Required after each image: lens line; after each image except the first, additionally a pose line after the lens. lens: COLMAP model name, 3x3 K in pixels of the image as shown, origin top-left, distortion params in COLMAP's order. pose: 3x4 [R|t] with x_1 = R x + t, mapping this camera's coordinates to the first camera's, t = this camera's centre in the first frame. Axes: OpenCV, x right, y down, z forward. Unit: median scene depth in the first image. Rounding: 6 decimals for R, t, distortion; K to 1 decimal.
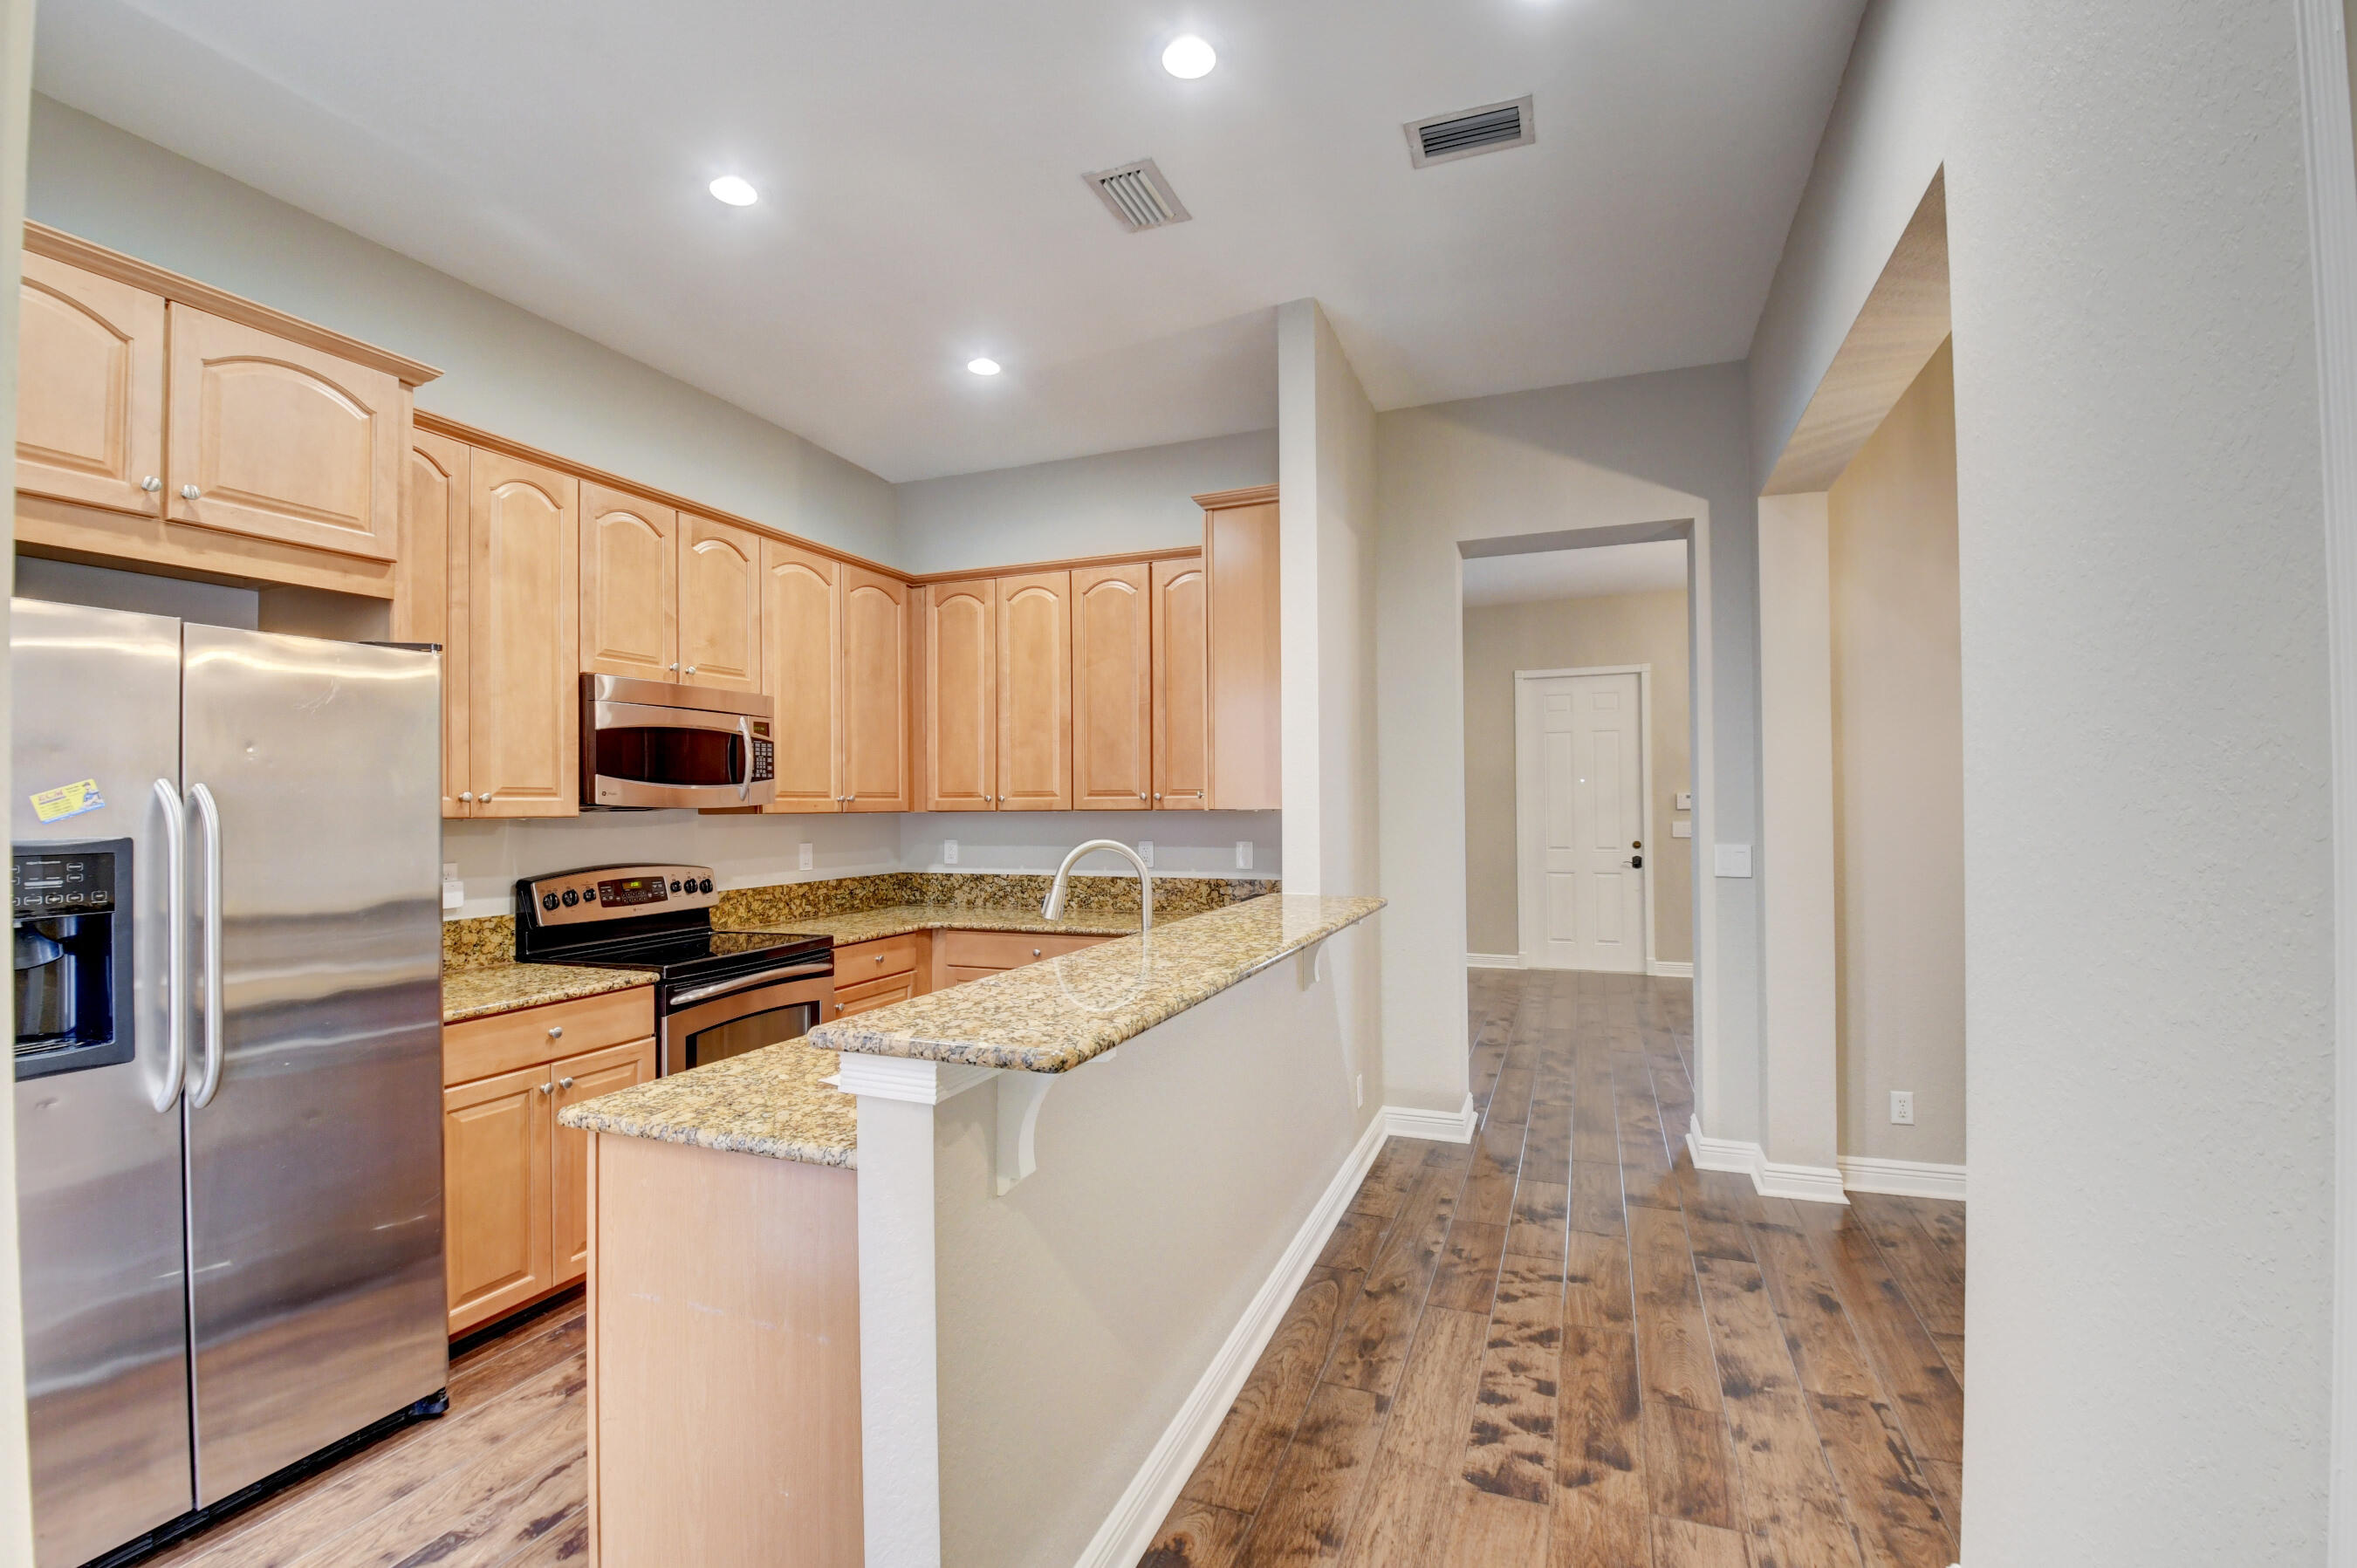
lens RADIAL K [[1043.9, 0, 1199.9], [0, 1043.9, 787.8], [0, 0, 1]] dist [0.013059, -0.021199]
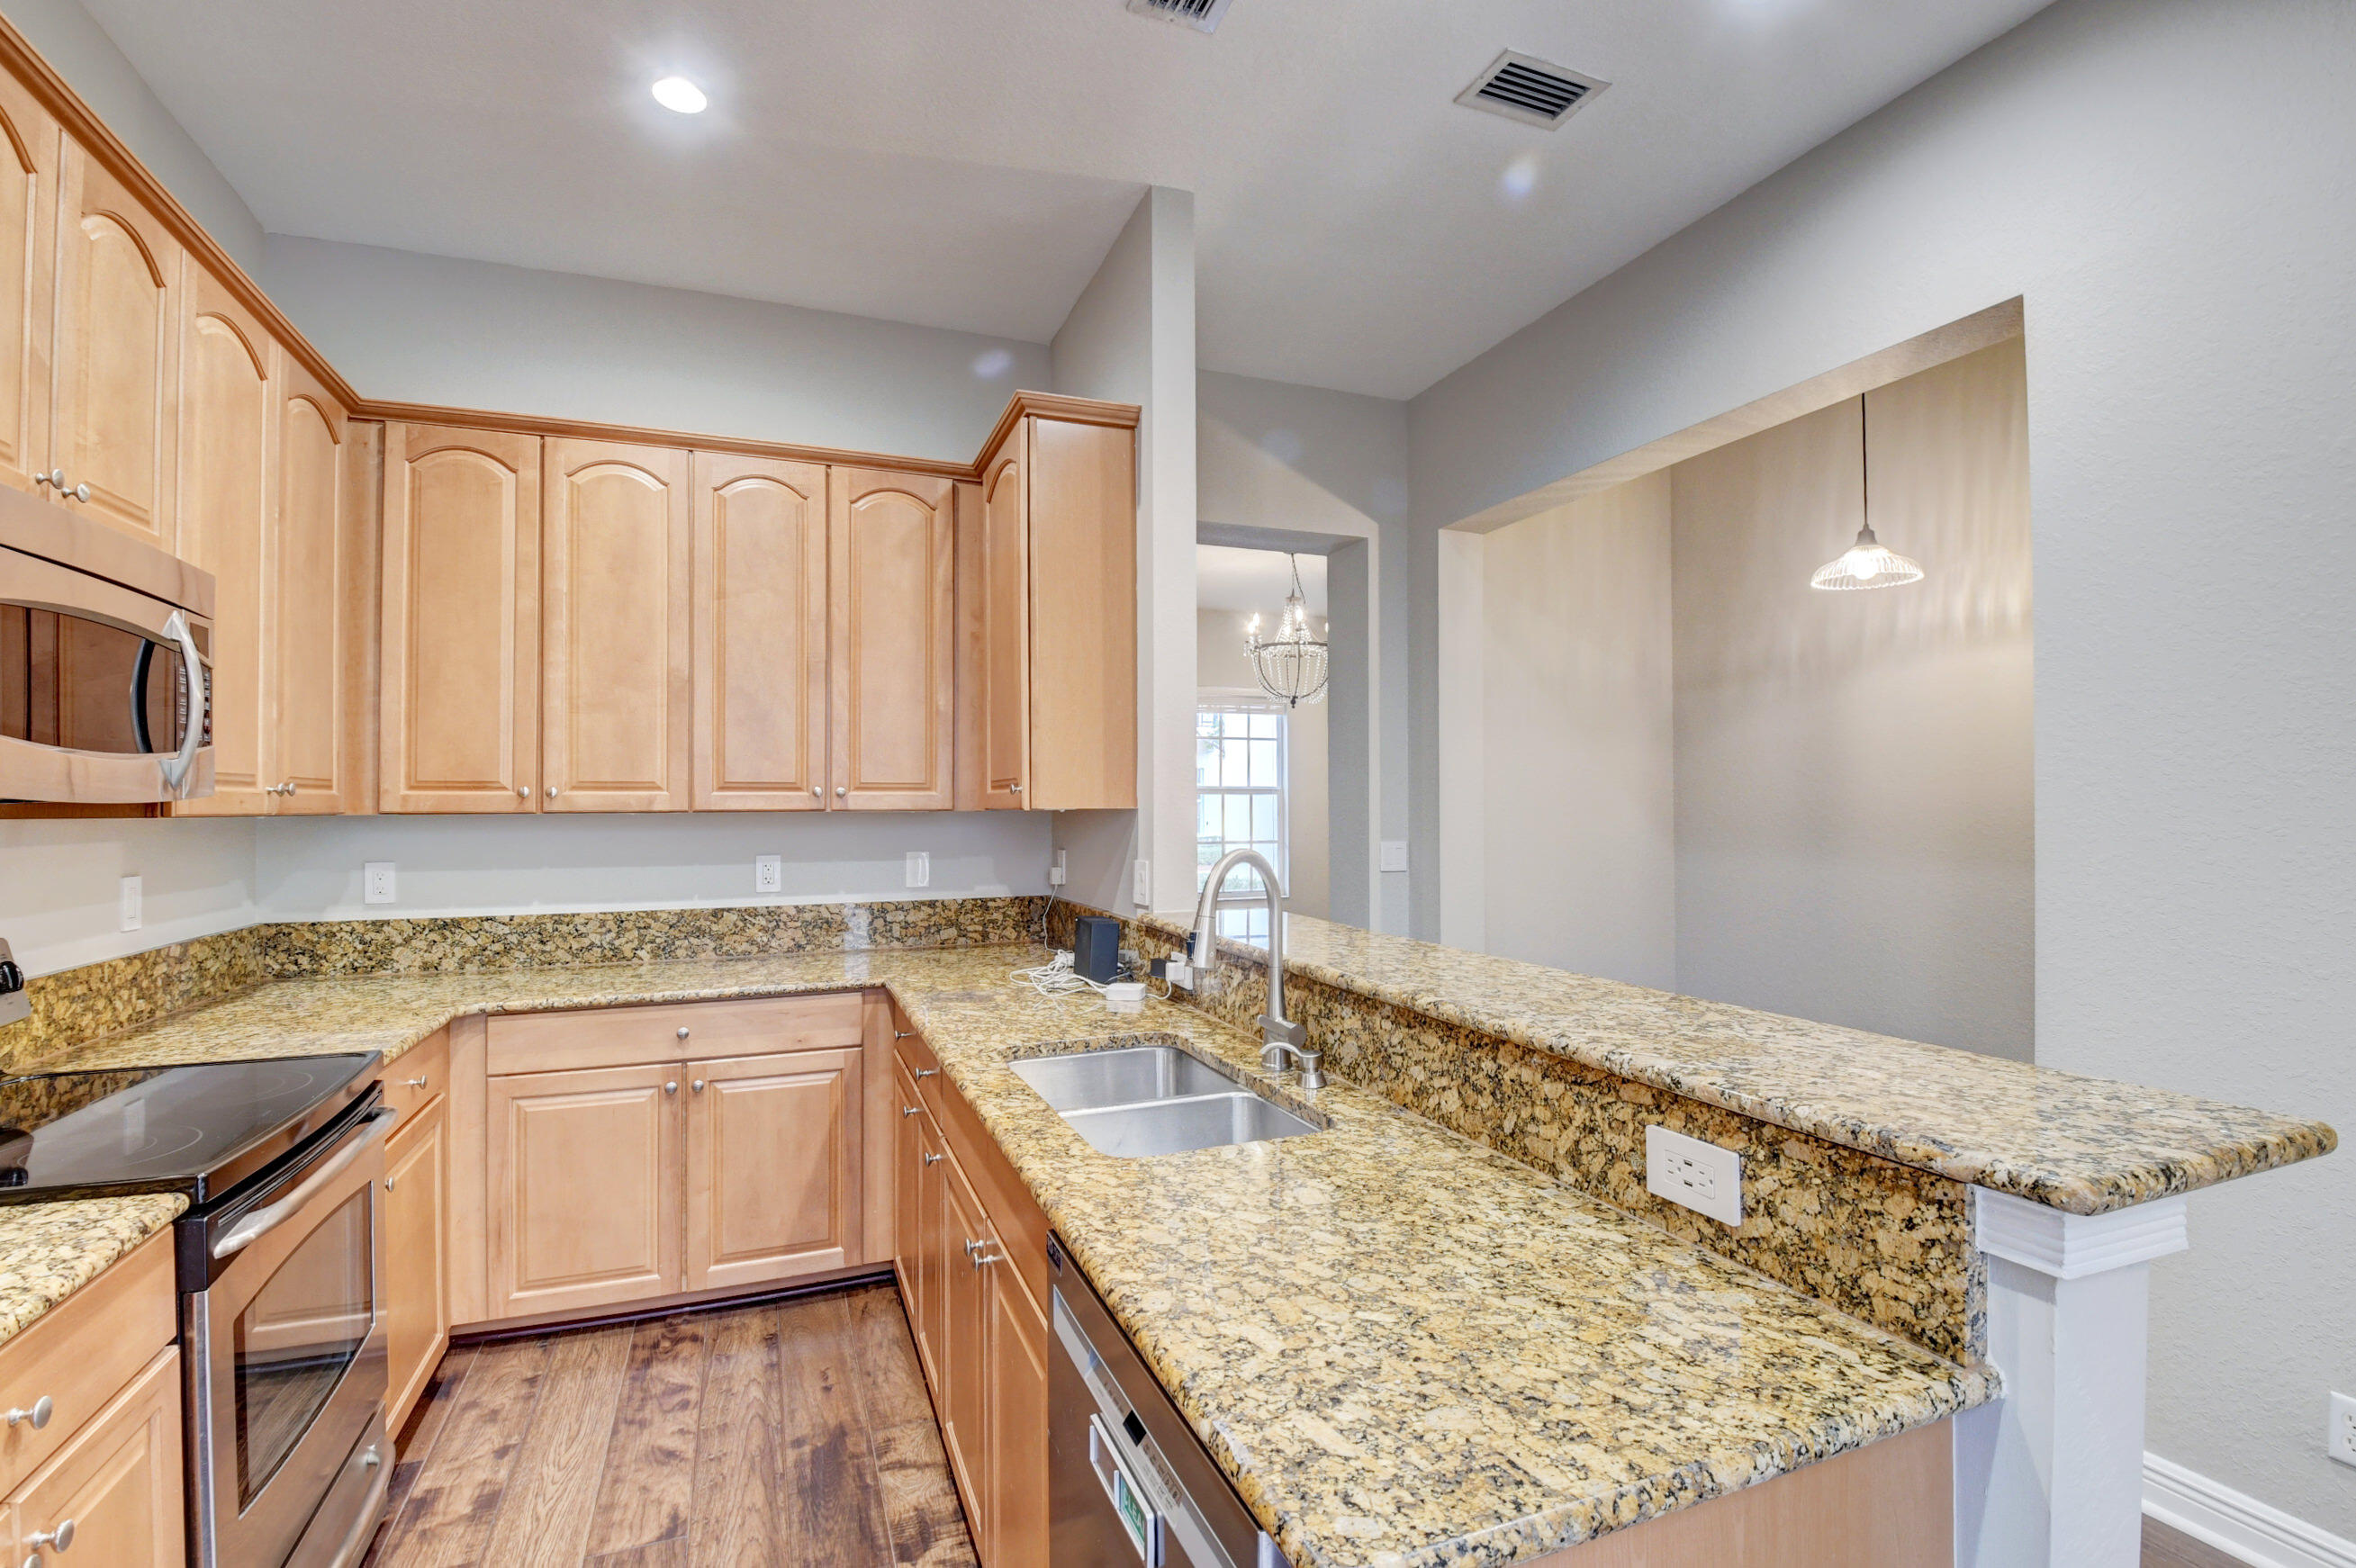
lens RADIAL K [[1043.4, 0, 1206.2], [0, 1043.4, 799.3], [0, 0, 1]] dist [0.013059, -0.021199]
pose [[0.725733, 0.010643, 0.687894, -0.399153], [-0.013360, 0.999910, -0.001375, 0.011568], [-0.687847, -0.008193, 0.725809, 0.335069]]
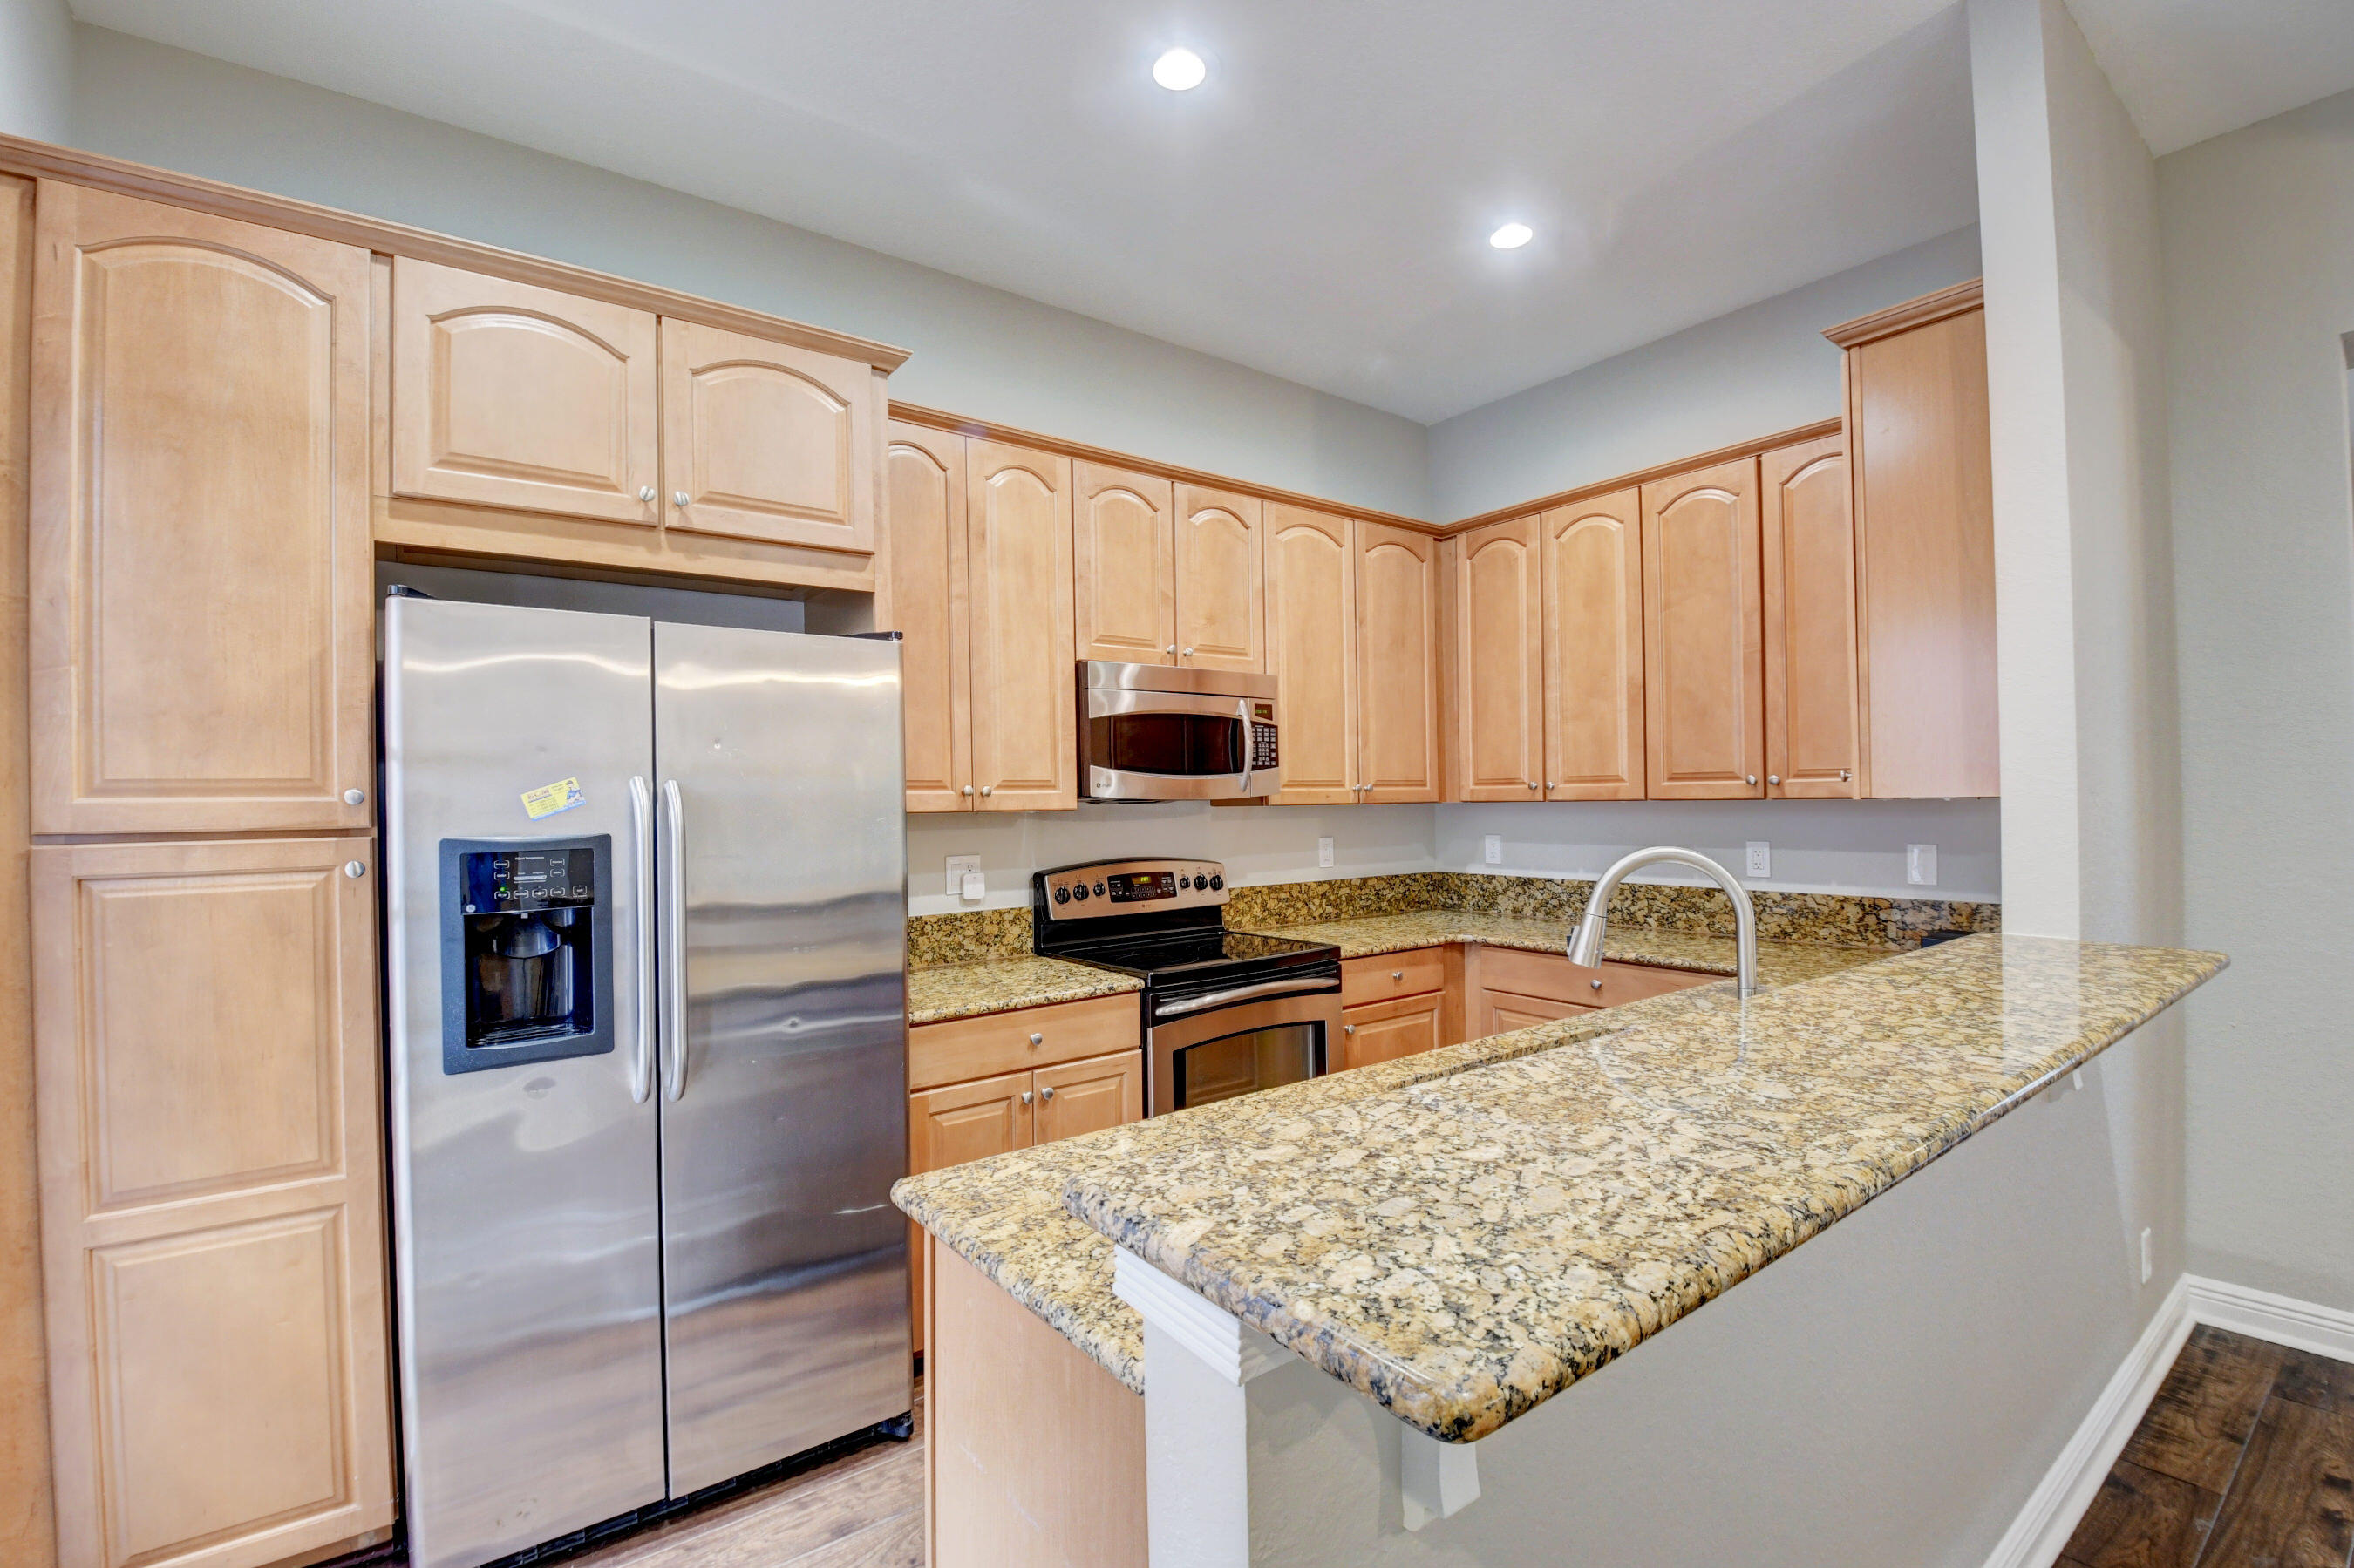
lens RADIAL K [[1042.5, 0, 1171.7], [0, 1042.5, 790.4], [0, 0, 1]] dist [0.013059, -0.021199]
pose [[0.841252, -0.009147, -0.540566, -0.000559], [0.016517, 0.999825, 0.008787, 0.002358], [0.540391, -0.016321, 0.841256, 0.195886]]
